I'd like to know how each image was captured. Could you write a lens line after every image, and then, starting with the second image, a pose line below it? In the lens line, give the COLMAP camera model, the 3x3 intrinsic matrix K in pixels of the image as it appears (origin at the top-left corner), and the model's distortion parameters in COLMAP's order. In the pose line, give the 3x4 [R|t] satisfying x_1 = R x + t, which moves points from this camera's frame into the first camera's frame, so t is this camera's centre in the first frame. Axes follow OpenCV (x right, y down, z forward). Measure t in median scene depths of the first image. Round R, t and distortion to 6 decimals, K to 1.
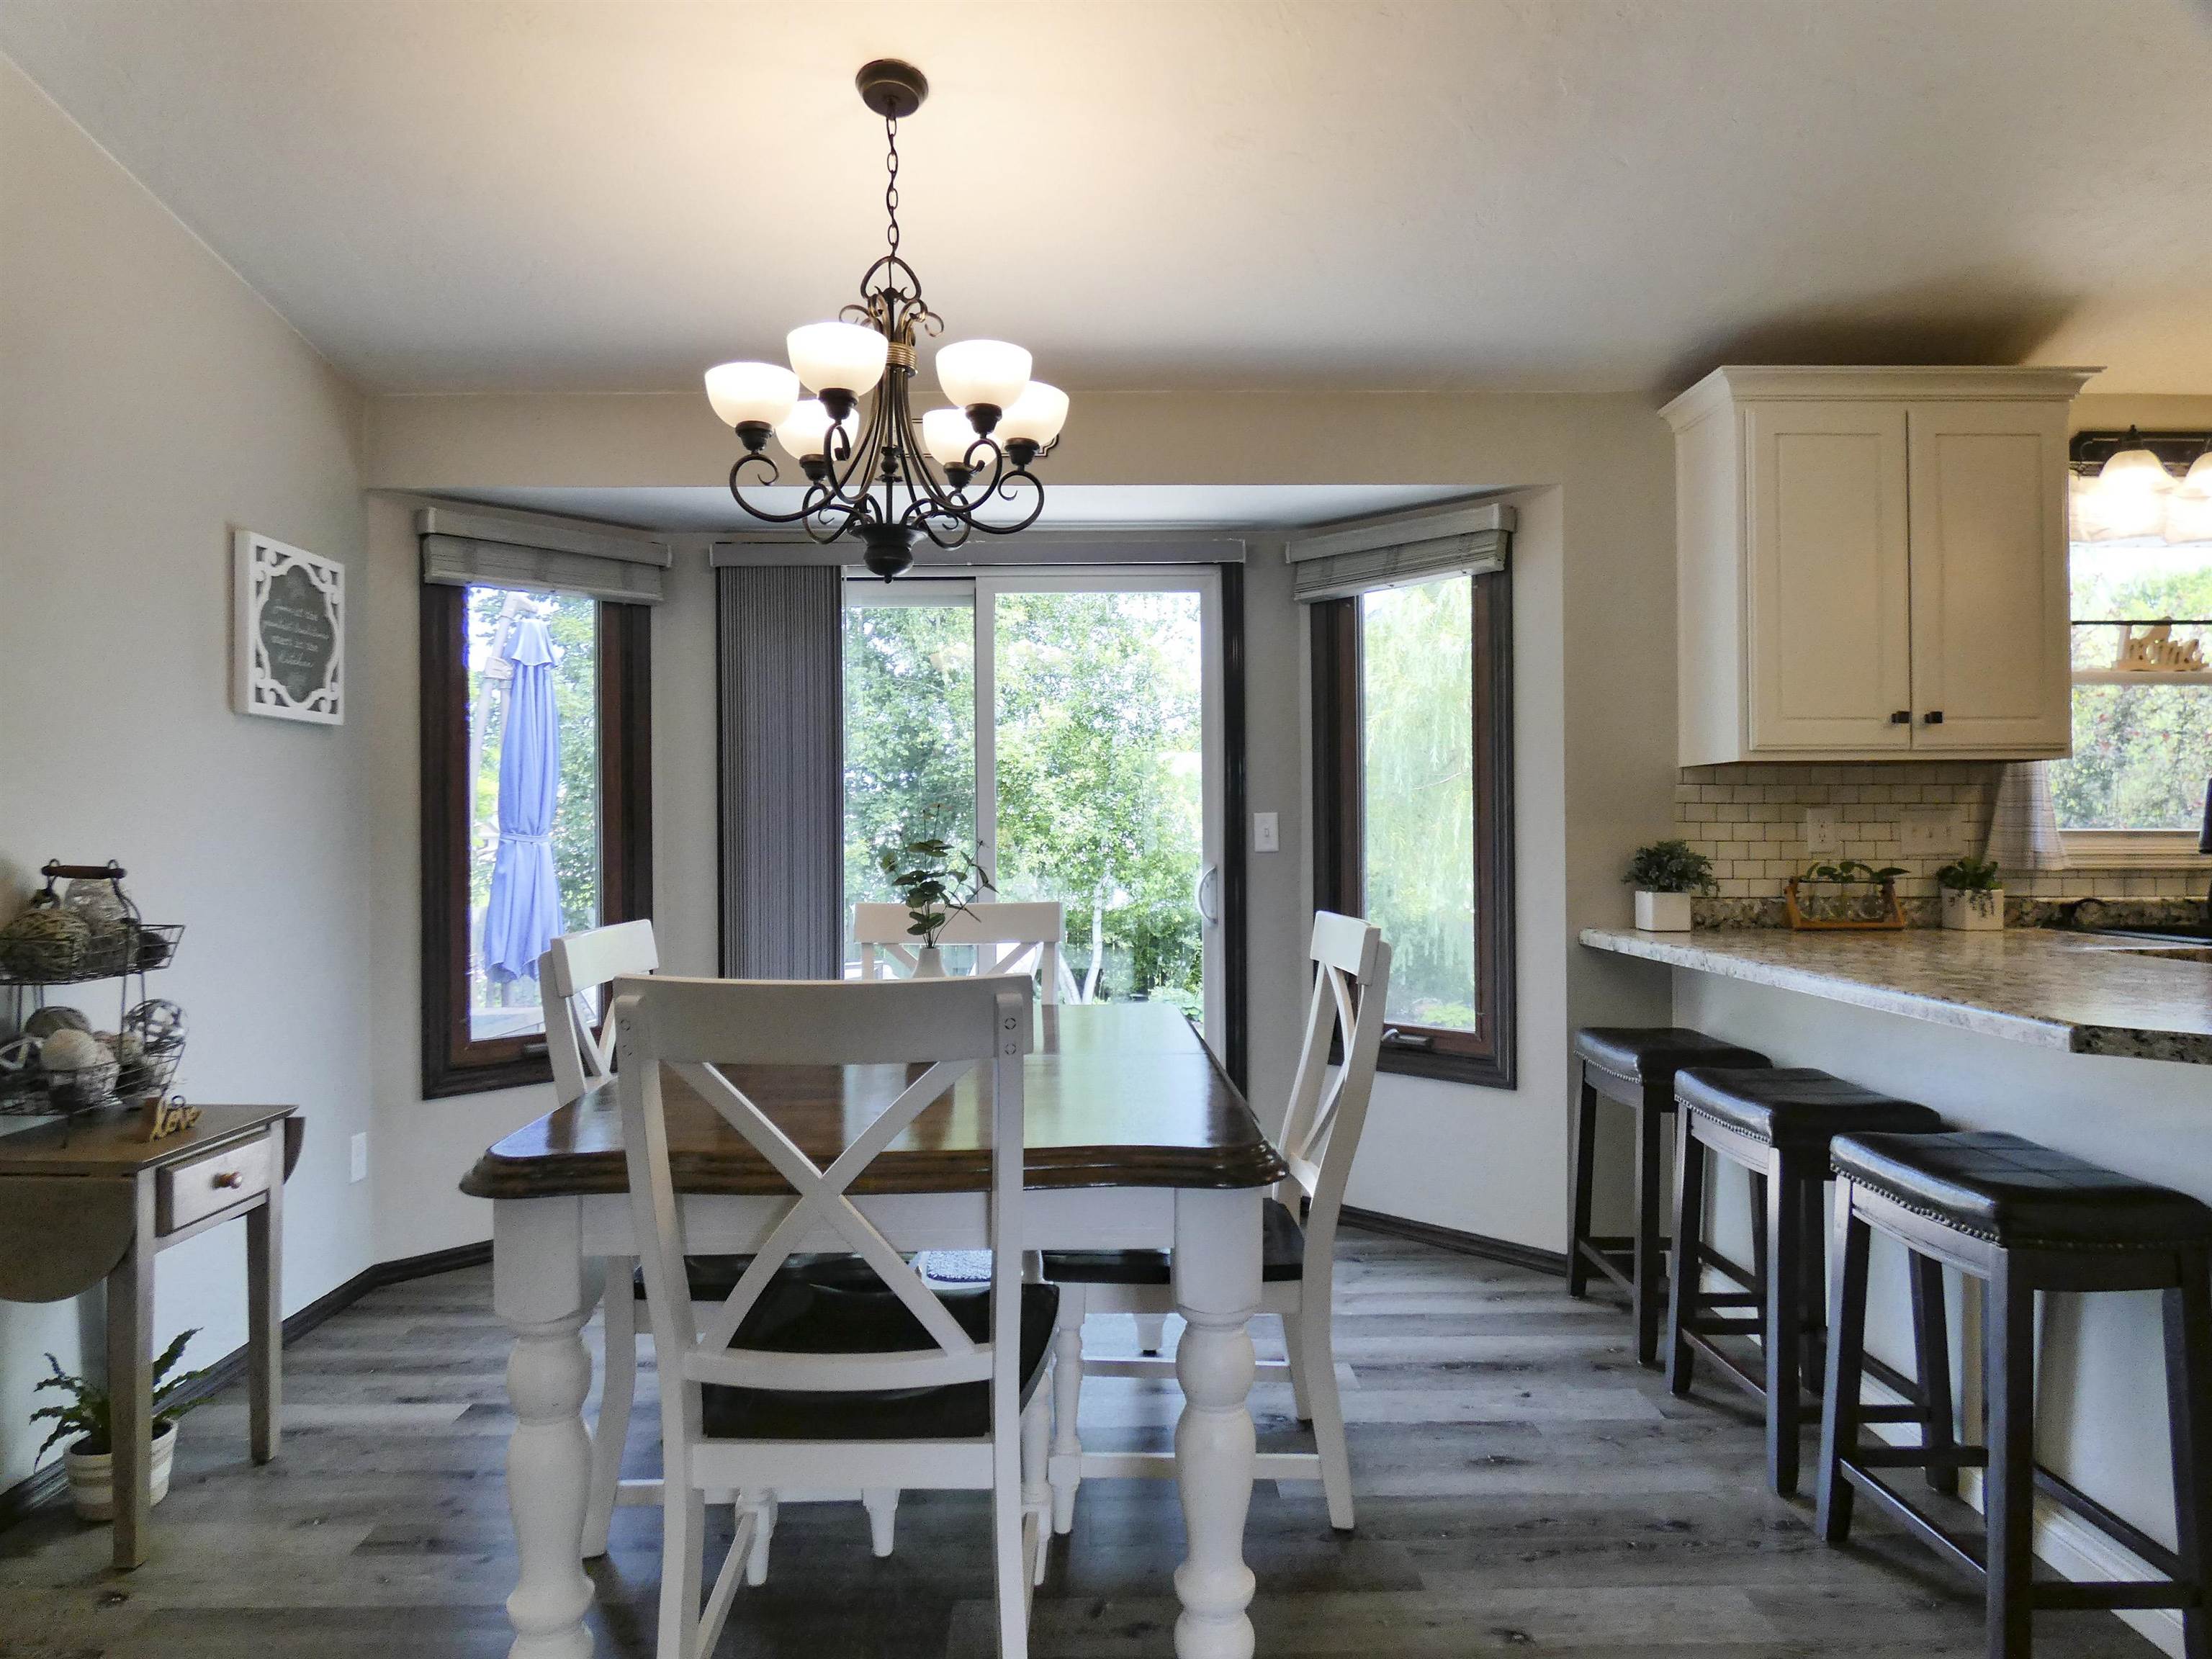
lens RADIAL K [[1386.3, 0, 1098.7], [0, 1386.3, 825.4], [0, 0, 1]] dist [-0.012400, -0.000122]
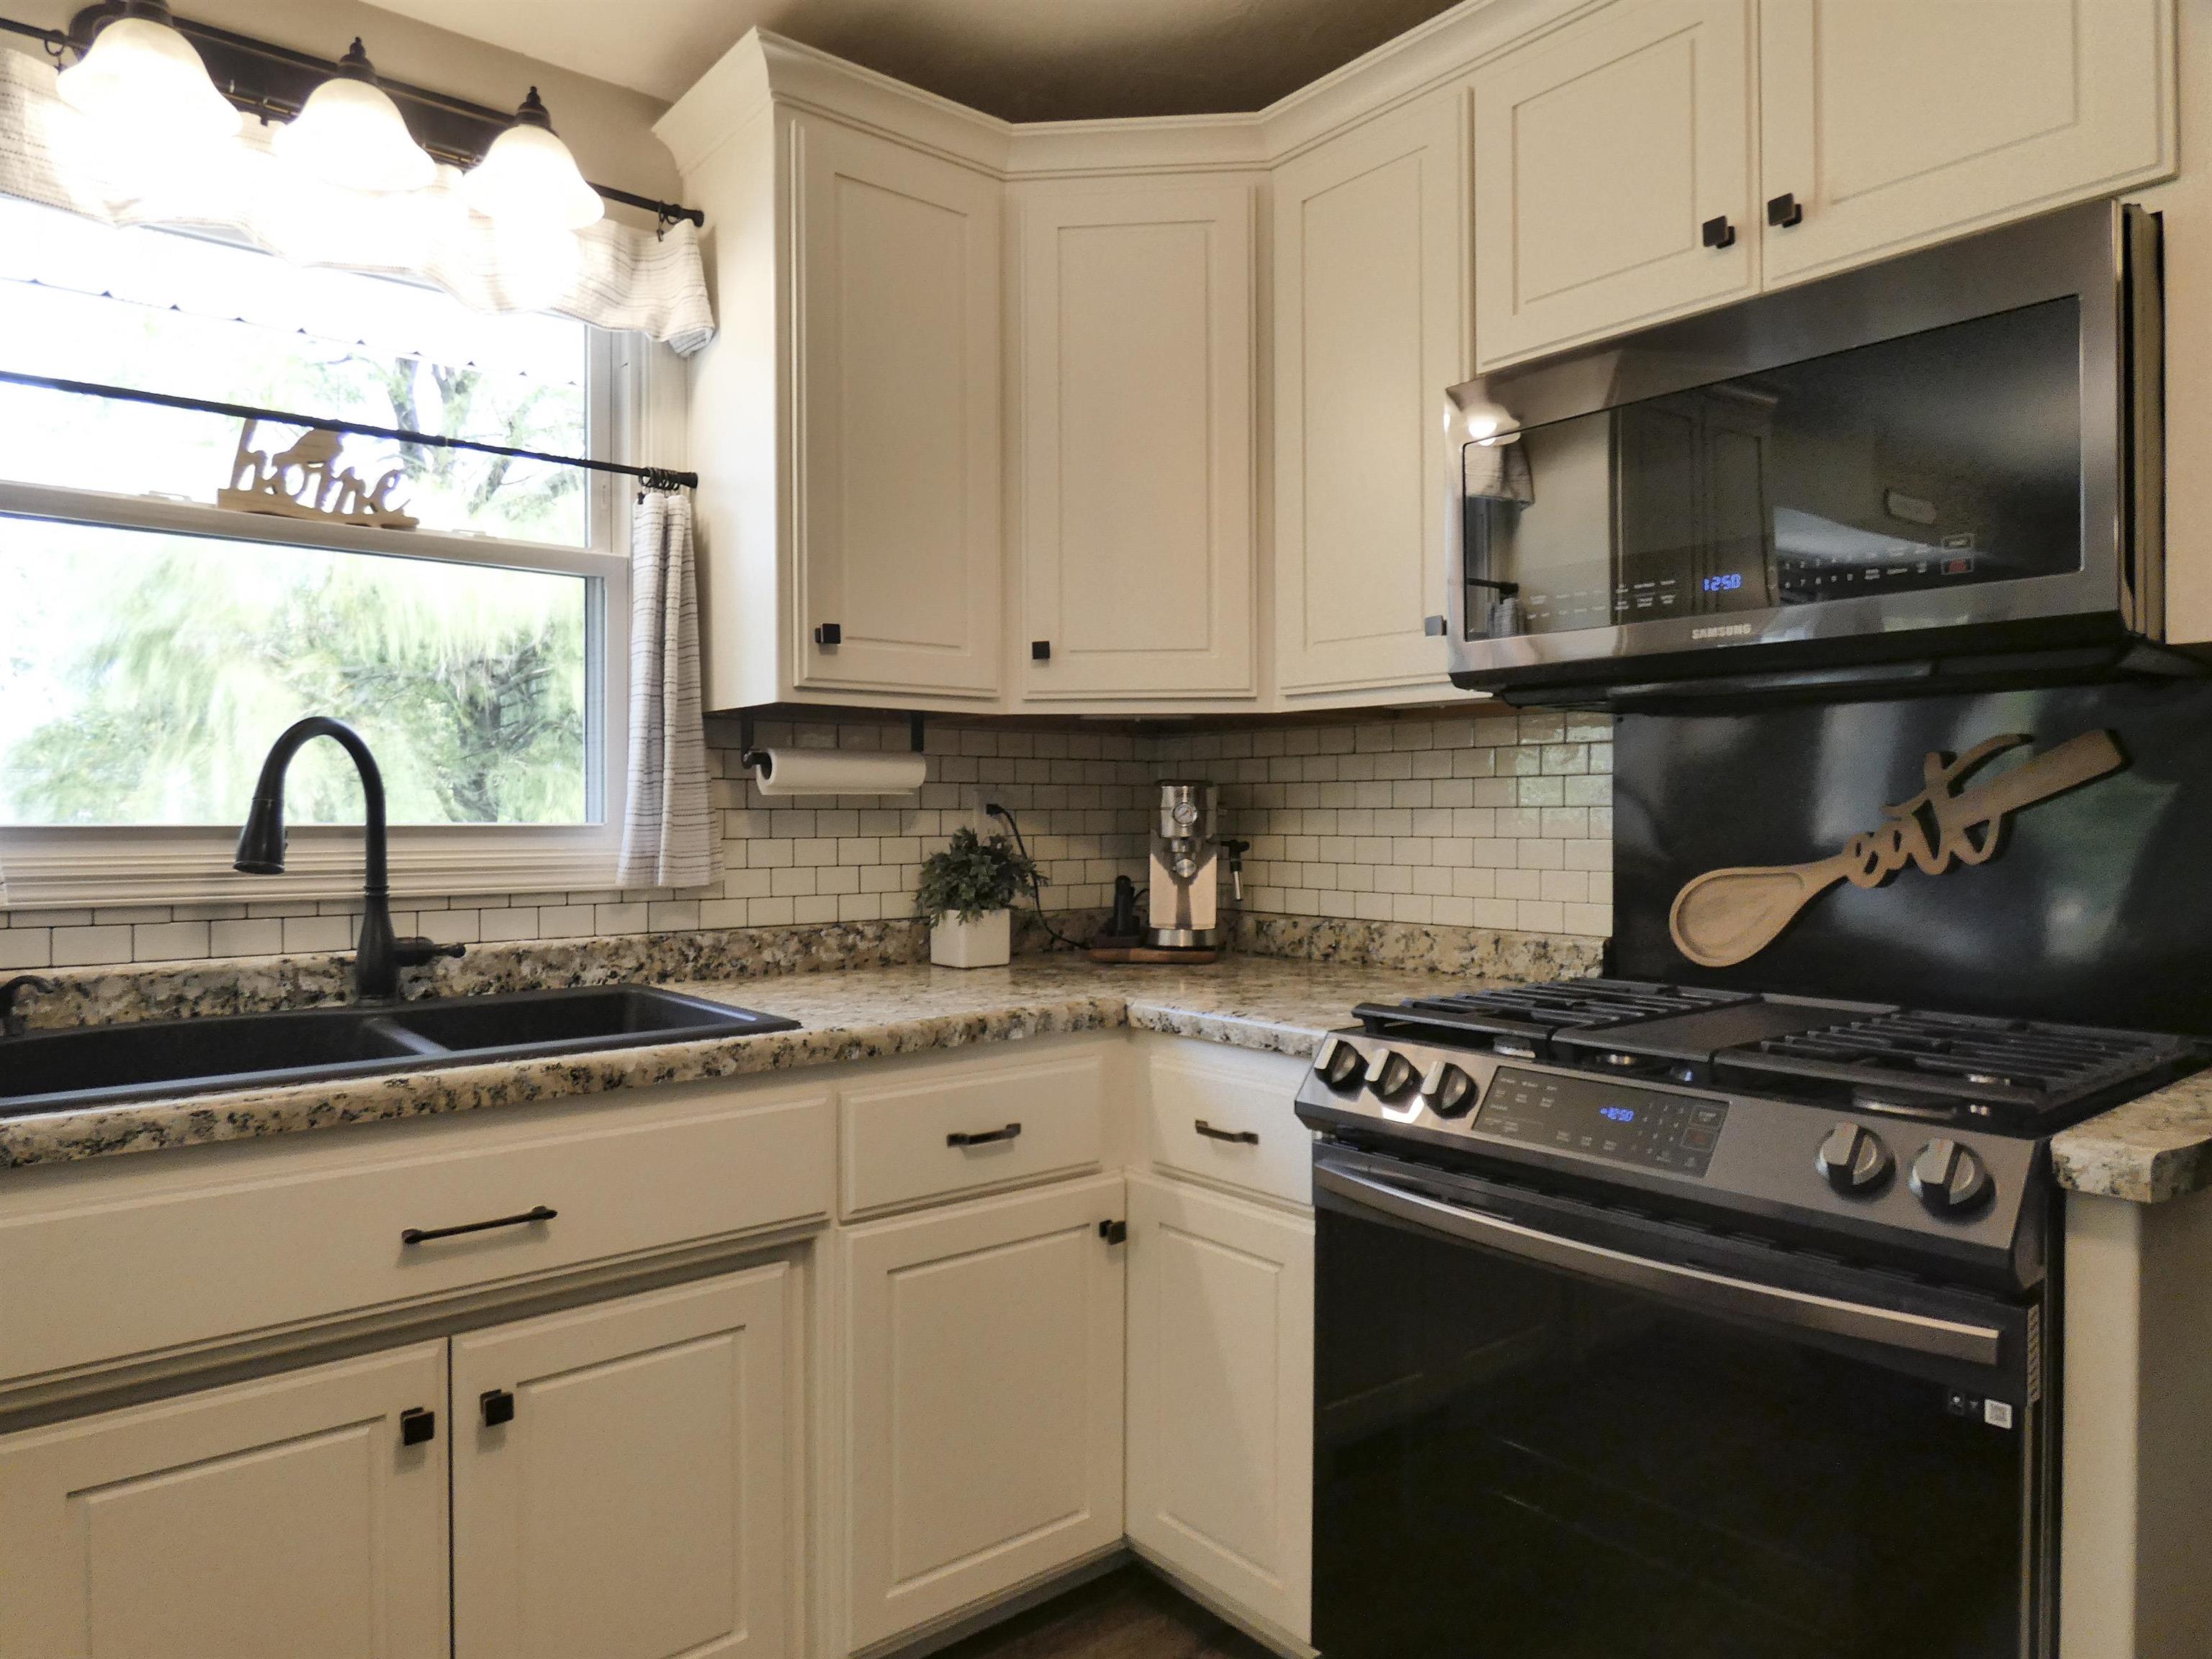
lens RADIAL K [[1386.3, 0, 1110.6], [0, 1386.3, 817.7], [0, 0, 1]] dist [-0.012400, -0.000122]
pose [[0.780623, 0.002900, 0.624996, 0.736122], [-0.003195, 0.999995, -0.000650, 0.000087], [-0.624994, -0.001489, 0.780628, 0.437530]]
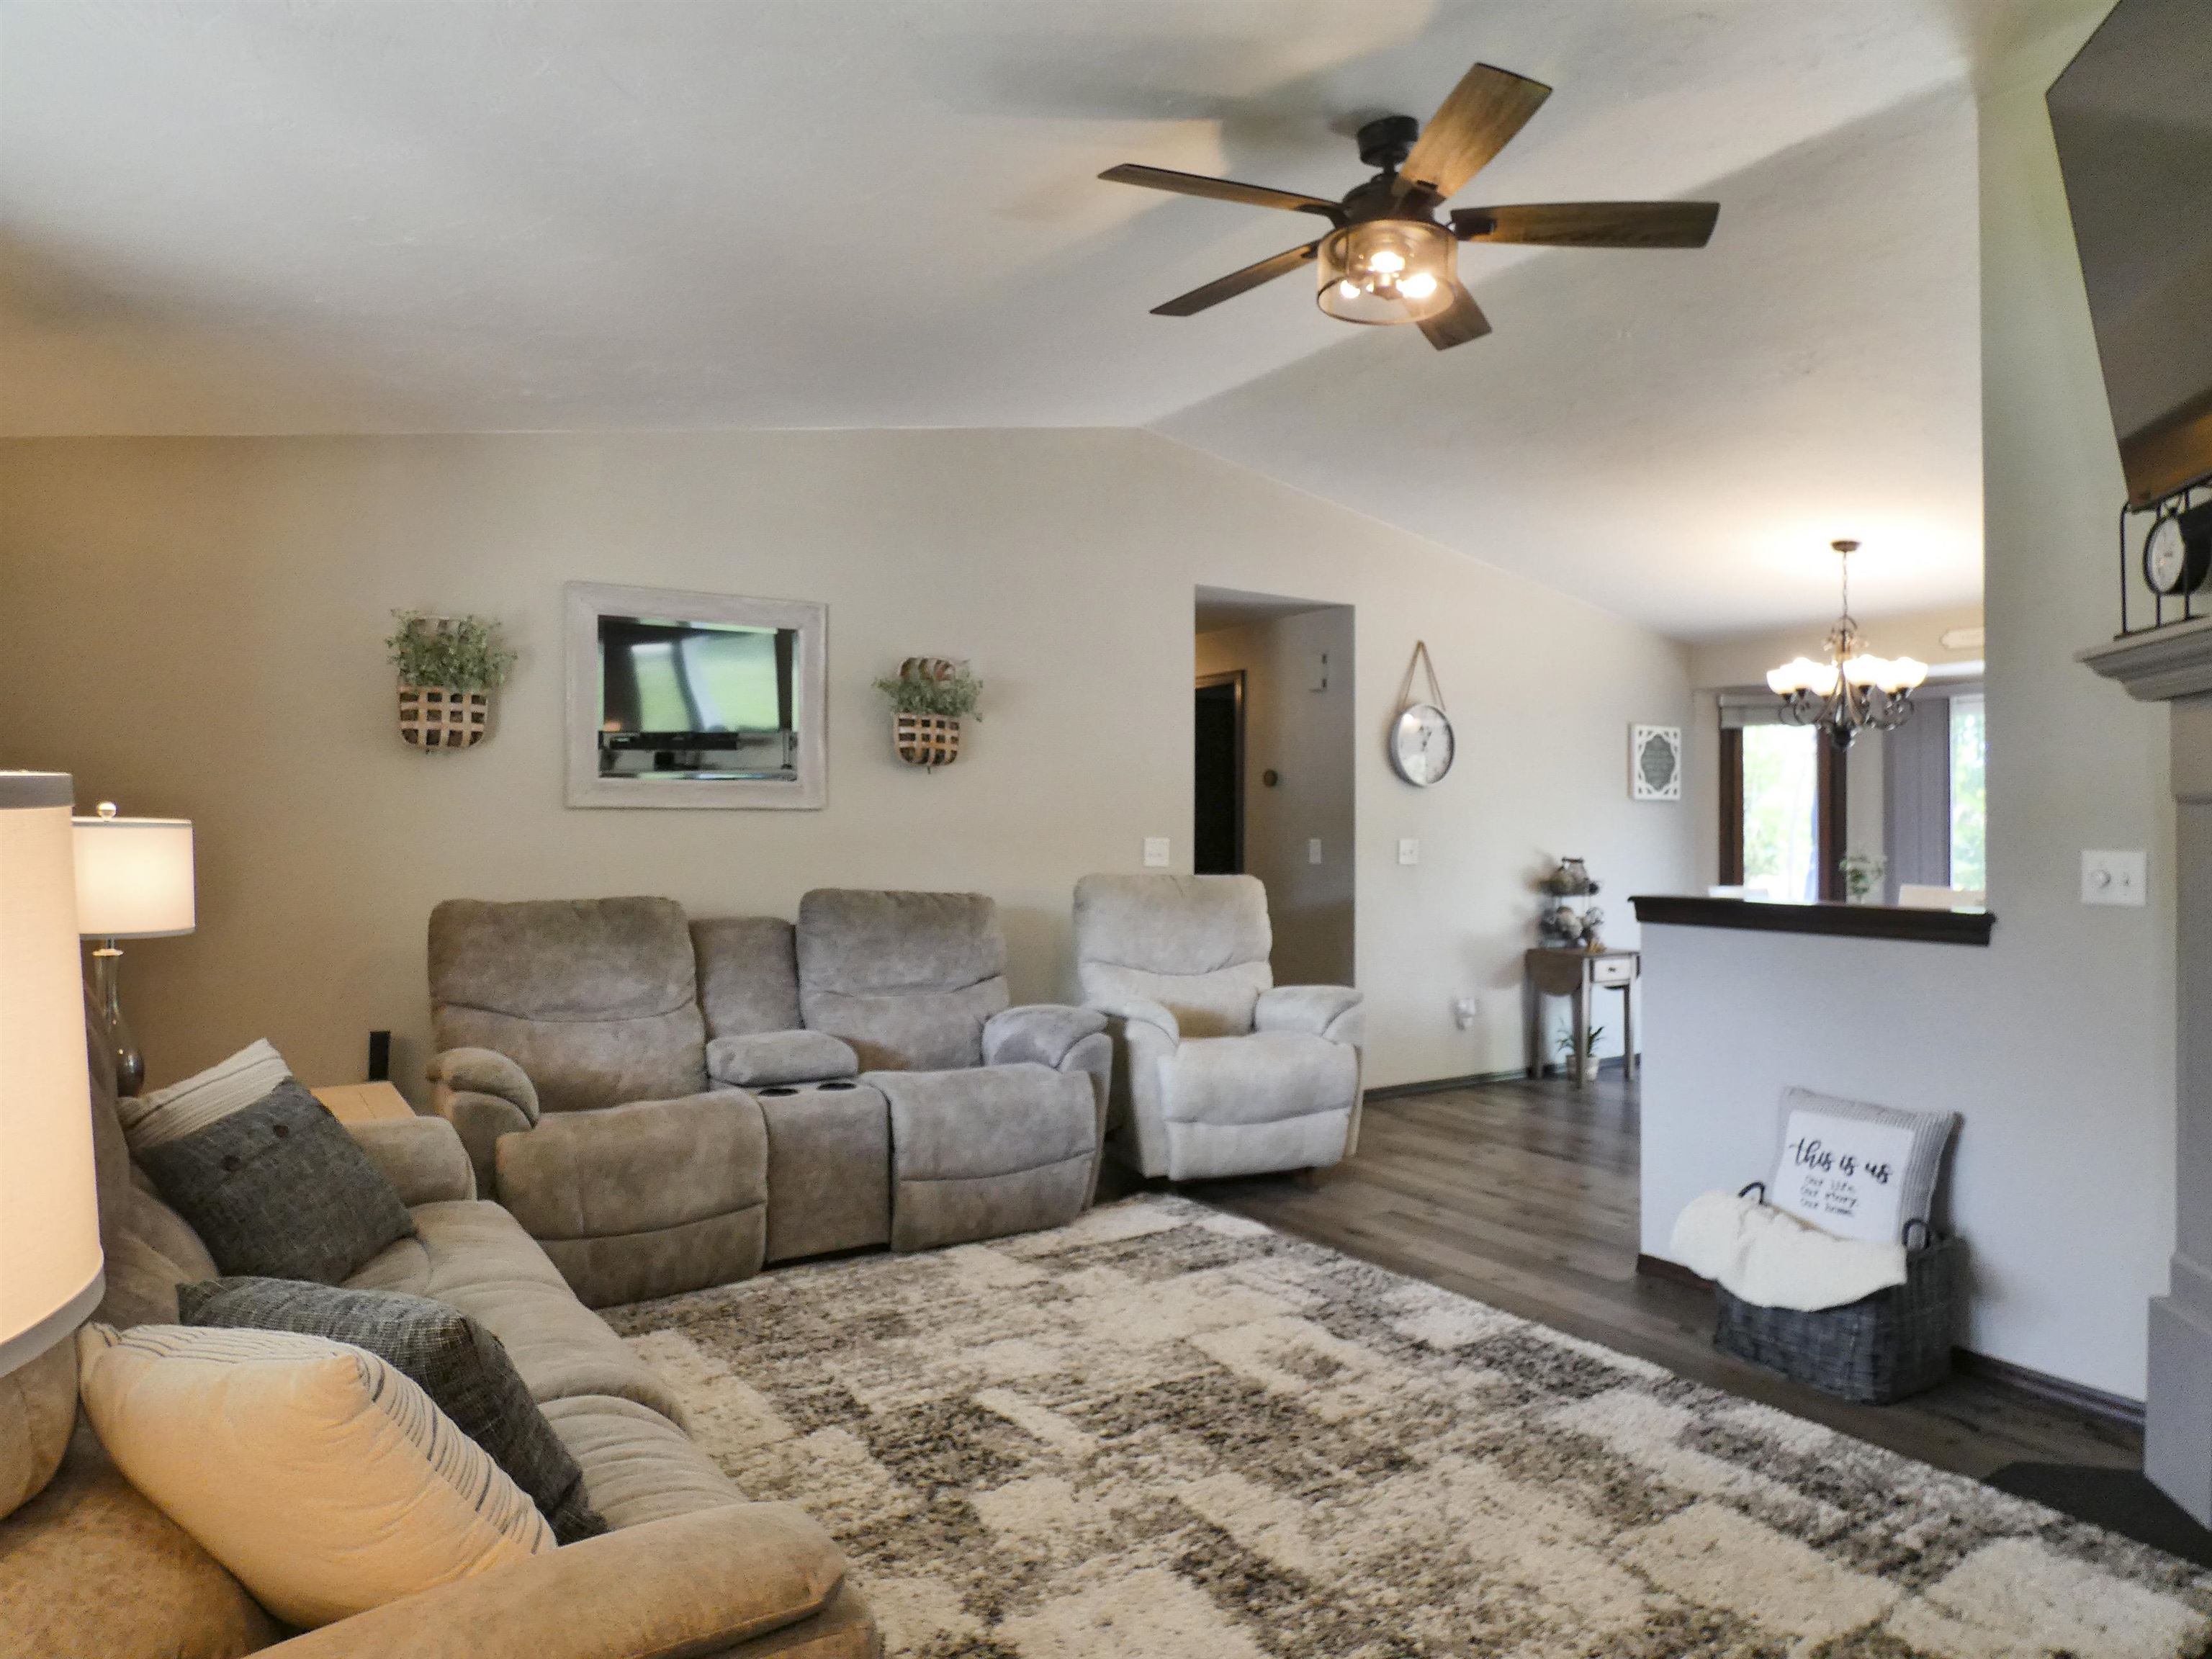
lens RADIAL K [[1386.3, 0, 1107.0], [0, 1386.3, 827.1], [0, 0, 1]] dist [-0.012400, -0.000122]
pose [[0.526448, 0.002909, -0.850202, 0.877811], [-0.003052, 0.999994, 0.001532, -0.027378], [0.850202, 0.001789, 0.526454, -0.982381]]
